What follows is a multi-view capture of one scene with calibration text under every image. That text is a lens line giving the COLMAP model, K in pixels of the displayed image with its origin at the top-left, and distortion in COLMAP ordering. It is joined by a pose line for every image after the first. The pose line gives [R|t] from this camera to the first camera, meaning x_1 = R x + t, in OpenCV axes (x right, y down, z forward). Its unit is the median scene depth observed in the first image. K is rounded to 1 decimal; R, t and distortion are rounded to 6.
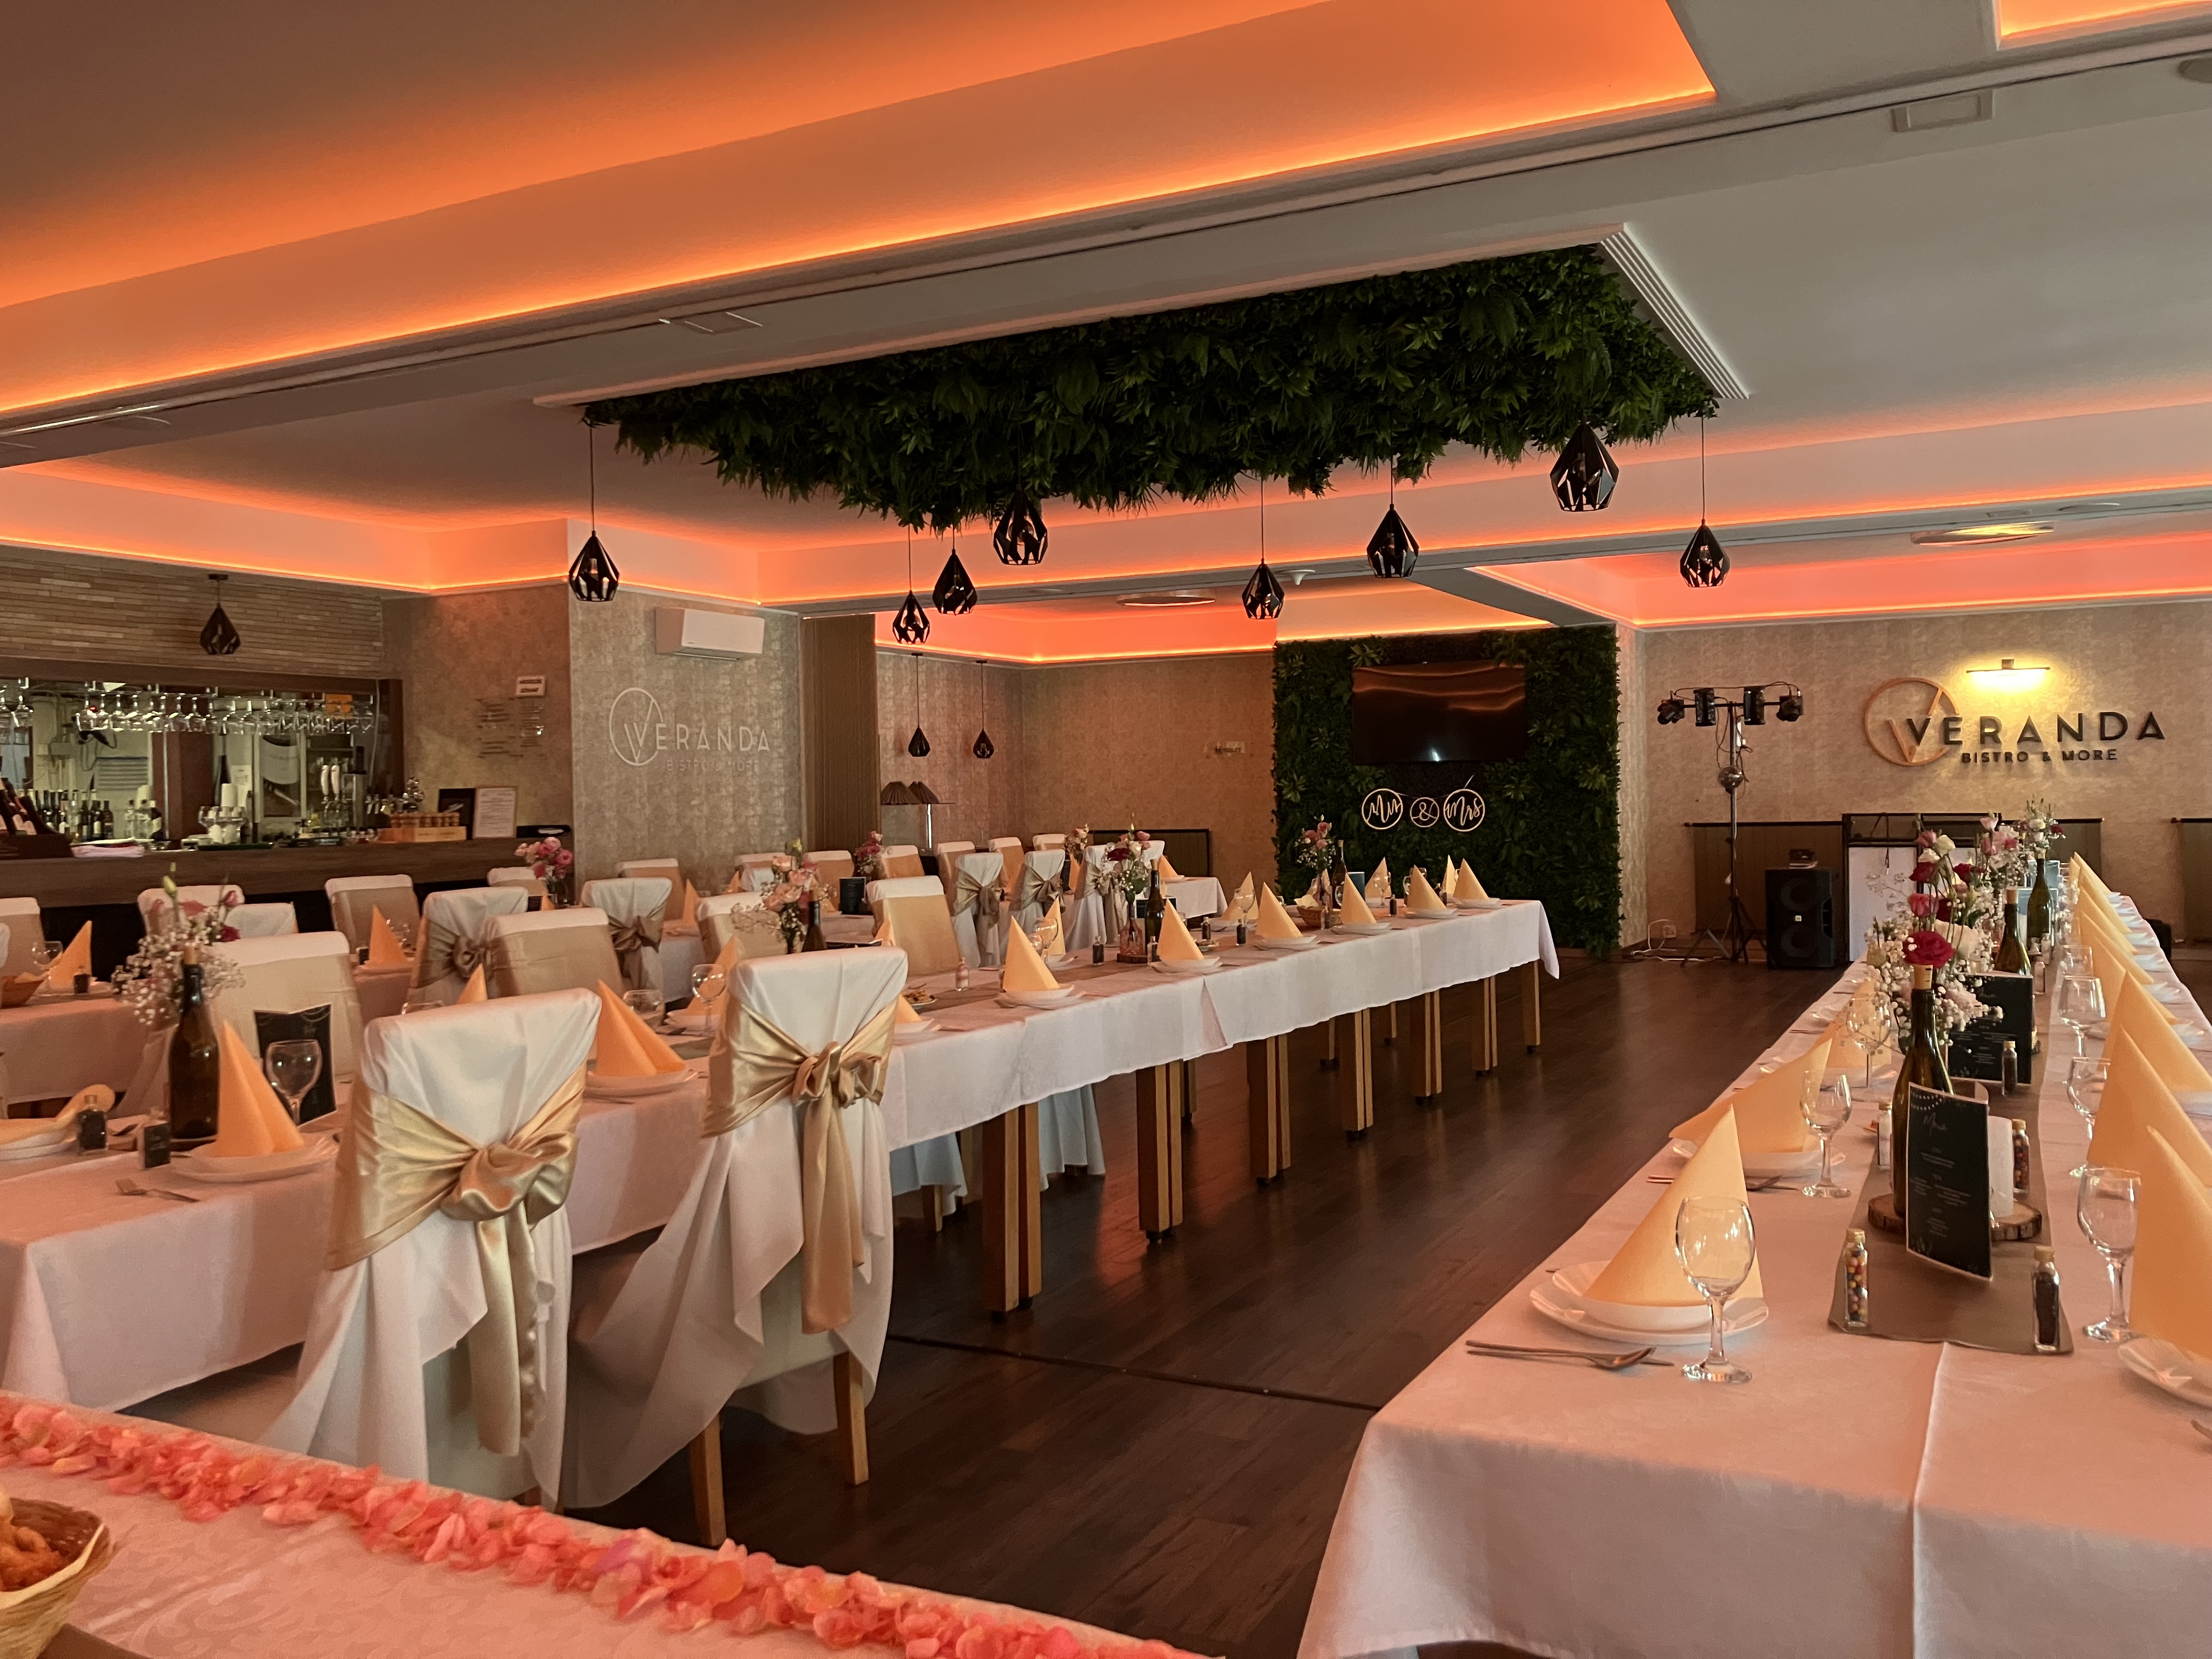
lens RADIAL K [[1797.8, 0, 1103.6], [0, 1797.8, 825.6], [0, 0, 1]] dist [-0.004237, -0.000326]
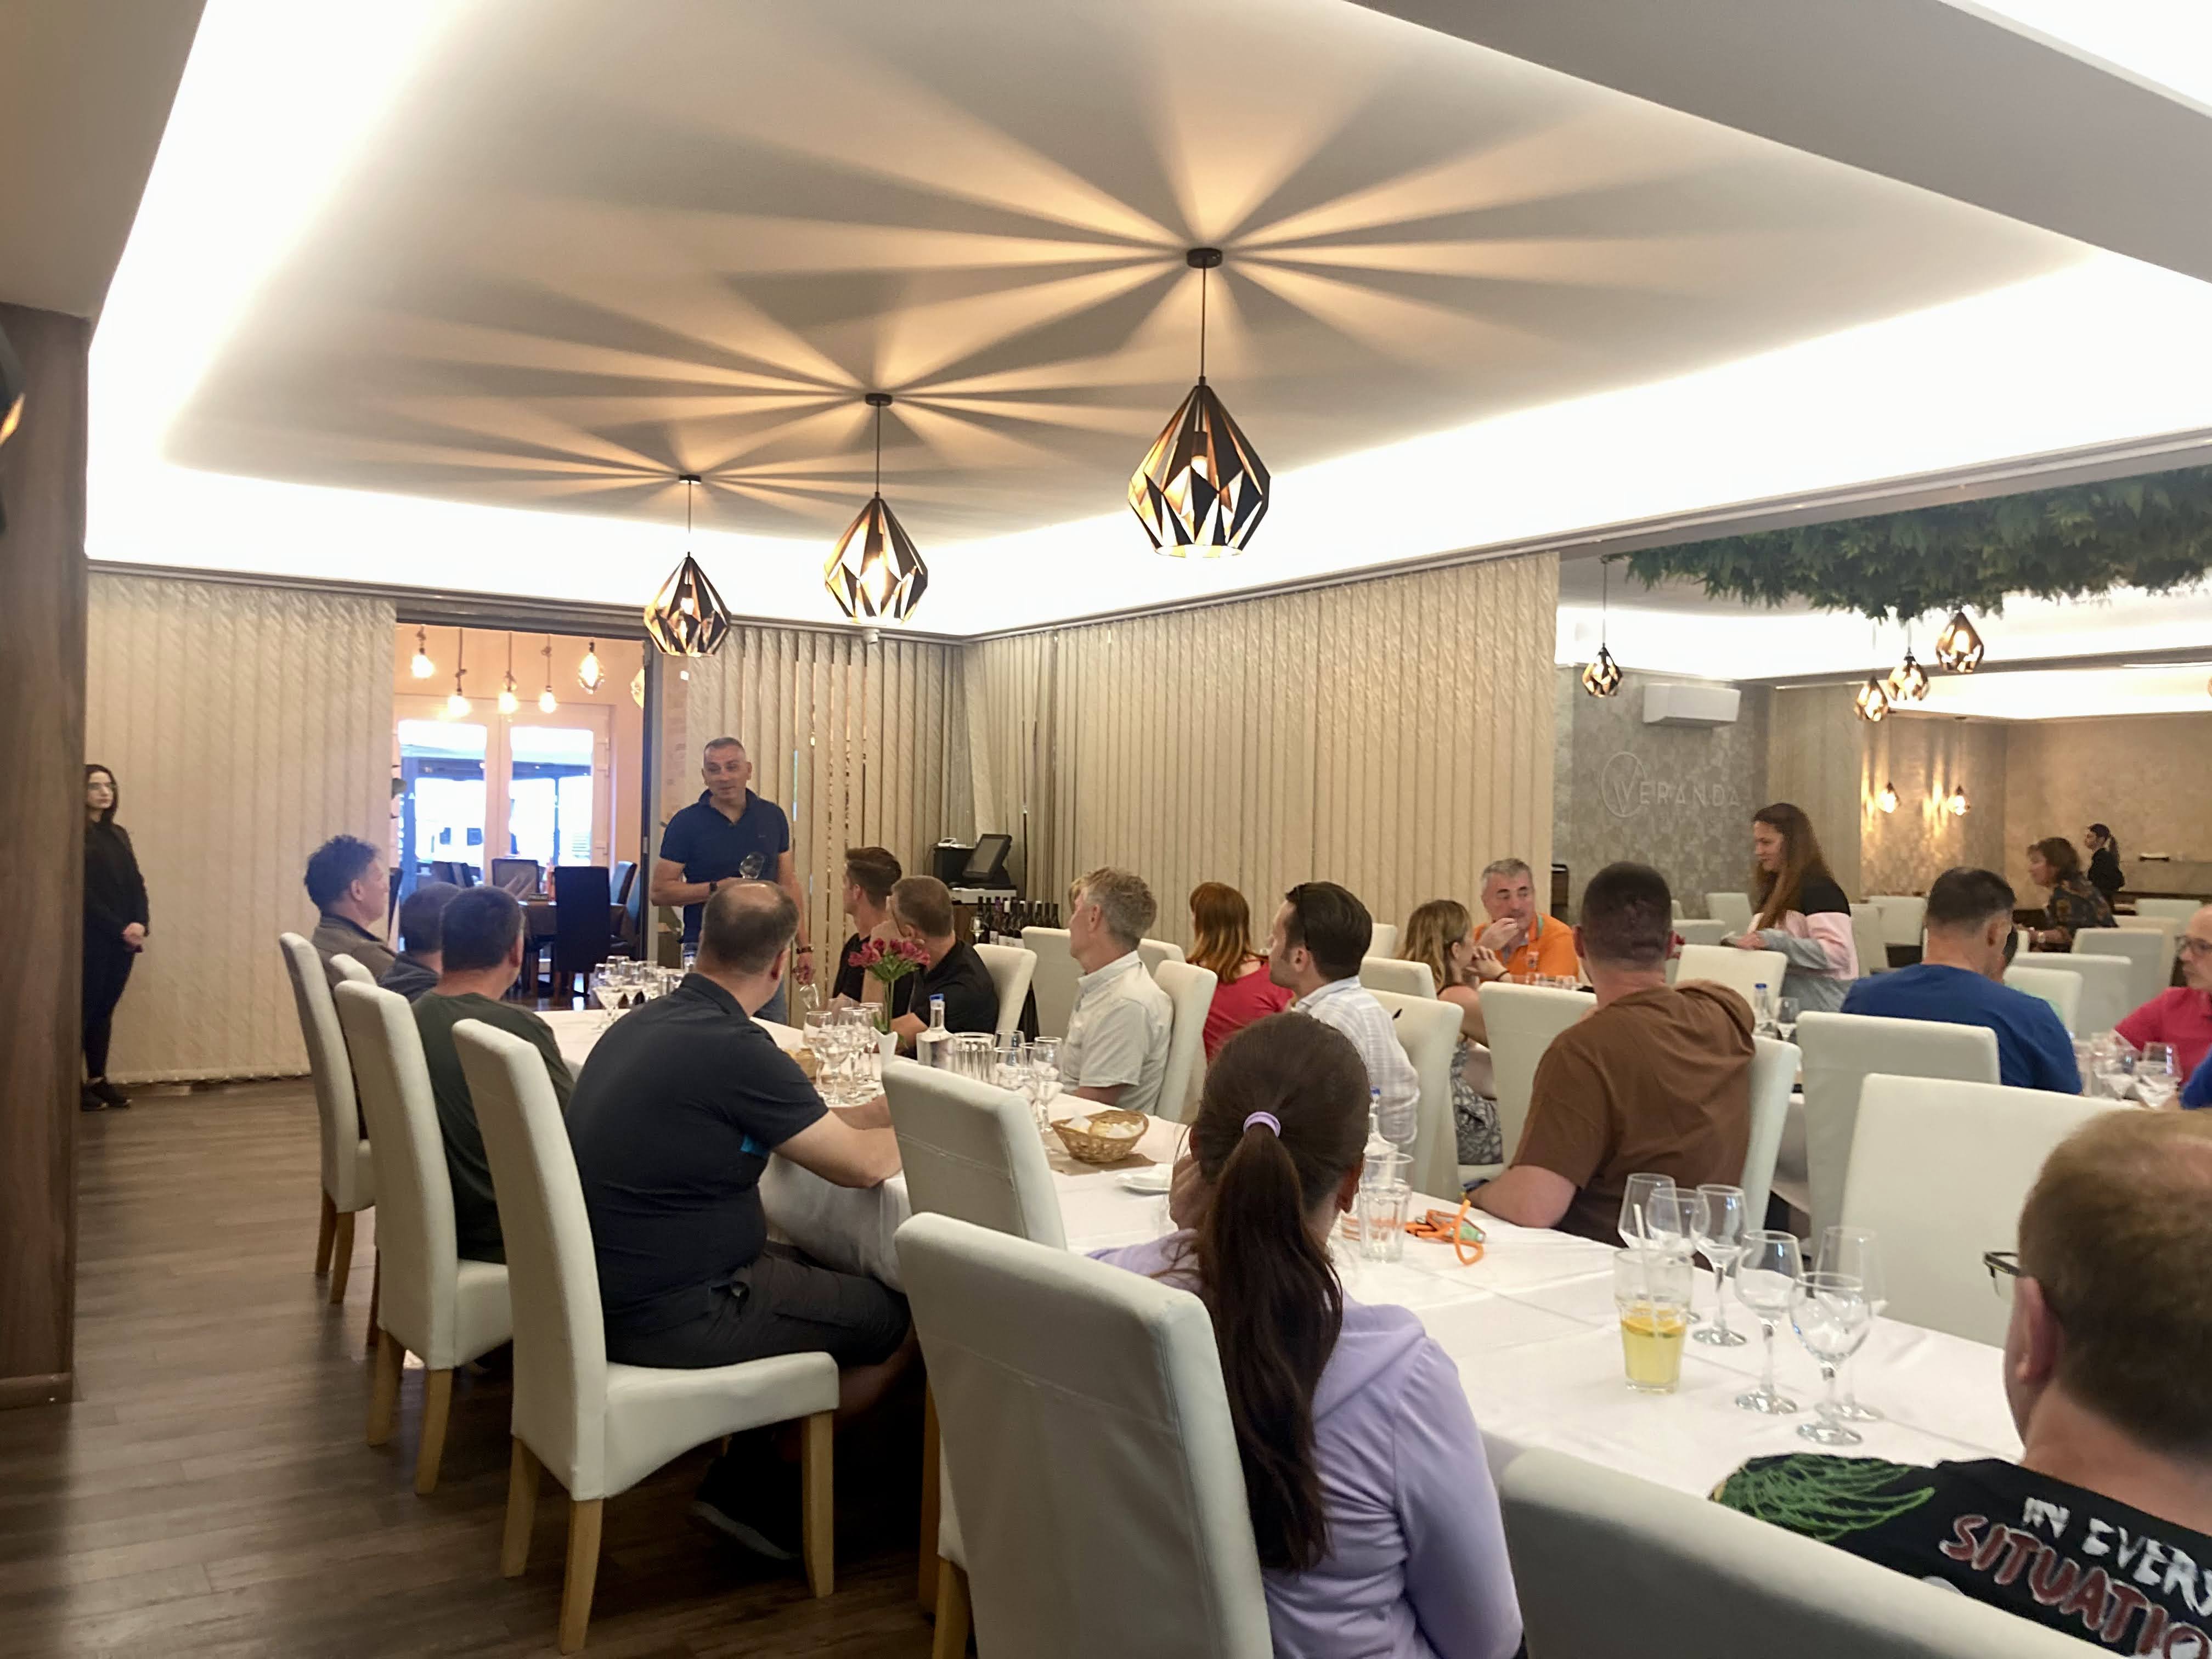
lens RADIAL K [[1831.6, 0, 1103.4], [0, 1831.6, 824.0], [0, 0, 1]] dist [-0.012571, 0.016897]
pose [[0.867589, 0.039957, -0.495674, 0.050038], [-0.047894, 0.998847, -0.003312, -0.008657], [0.494970, 0.026613, 0.868503, -0.260676]]
